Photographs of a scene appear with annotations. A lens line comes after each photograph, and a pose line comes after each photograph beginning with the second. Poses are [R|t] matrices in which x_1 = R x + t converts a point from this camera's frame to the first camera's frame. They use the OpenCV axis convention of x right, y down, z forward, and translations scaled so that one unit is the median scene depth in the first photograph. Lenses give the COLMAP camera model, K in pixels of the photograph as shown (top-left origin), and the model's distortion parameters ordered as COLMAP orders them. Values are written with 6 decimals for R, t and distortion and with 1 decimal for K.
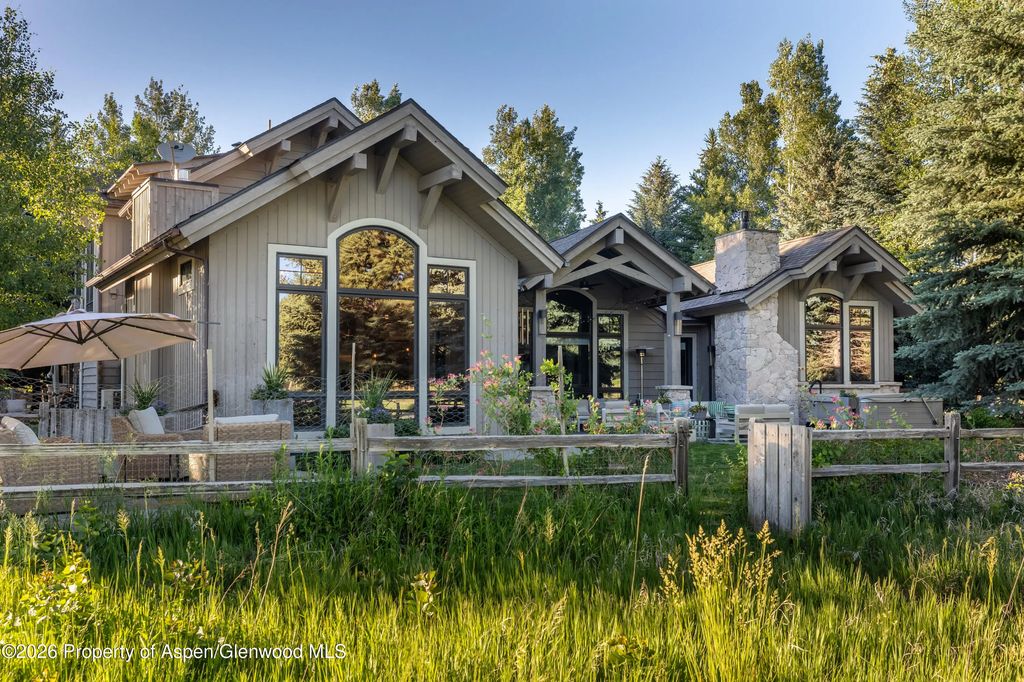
lens RADIAL K [[929.0, 0, 512.0], [0, 929.0, 341.0], [0, 0, 1]] dist [-0.009640, -0.001974]
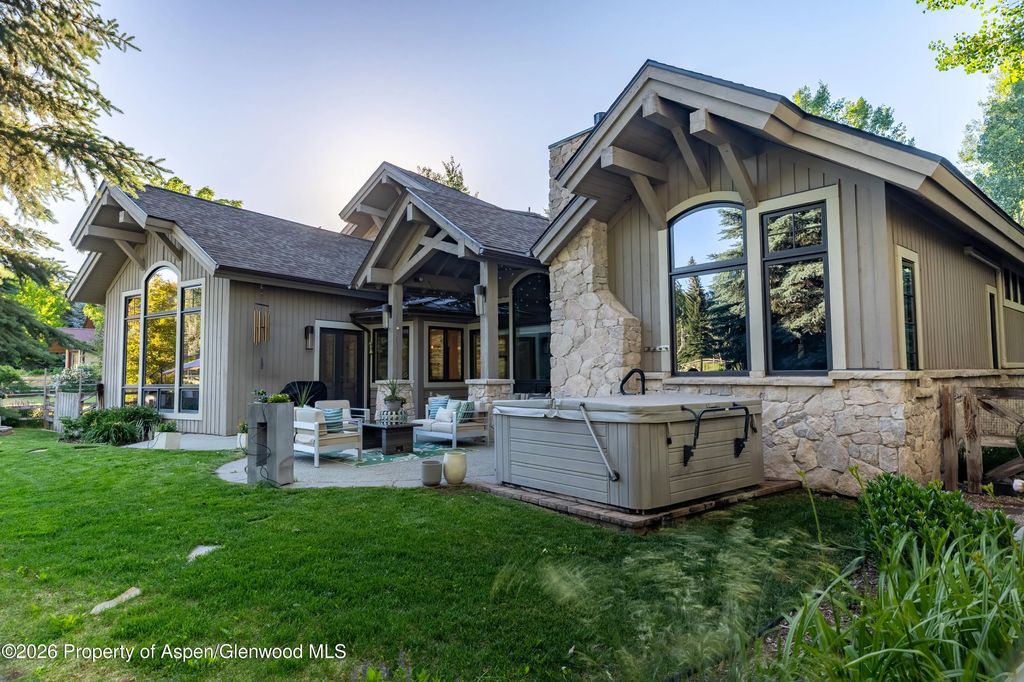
lens RADIAL K [[596.5, 0, 512.0], [0, 596.5, 341.0], [0, 0, 1]] dist [0.001379, -0.000834]
pose [[0.390813, -0.053199, -0.918932, 0.626842], [0.053072, 0.997970, -0.035204, 0.033966], [0.918939, -0.035012, 0.392843, 0.798279]]
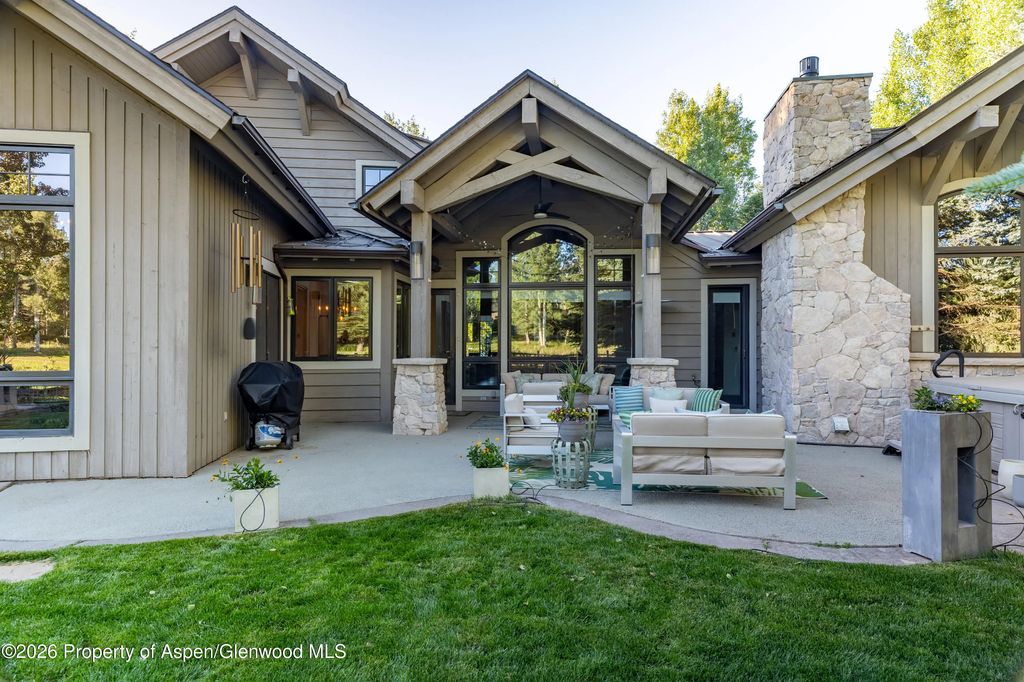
lens RADIAL K [[596.5, 0, 512.0], [0, 596.5, 341.0], [0, 0, 1]] dist [0.001379, -0.000834]
pose [[0.900037, -0.001099, -0.435812, 0.253903], [0.018837, 0.999160, 0.036382, 0.020283], [0.435407, -0.040955, 0.899302, 0.595812]]
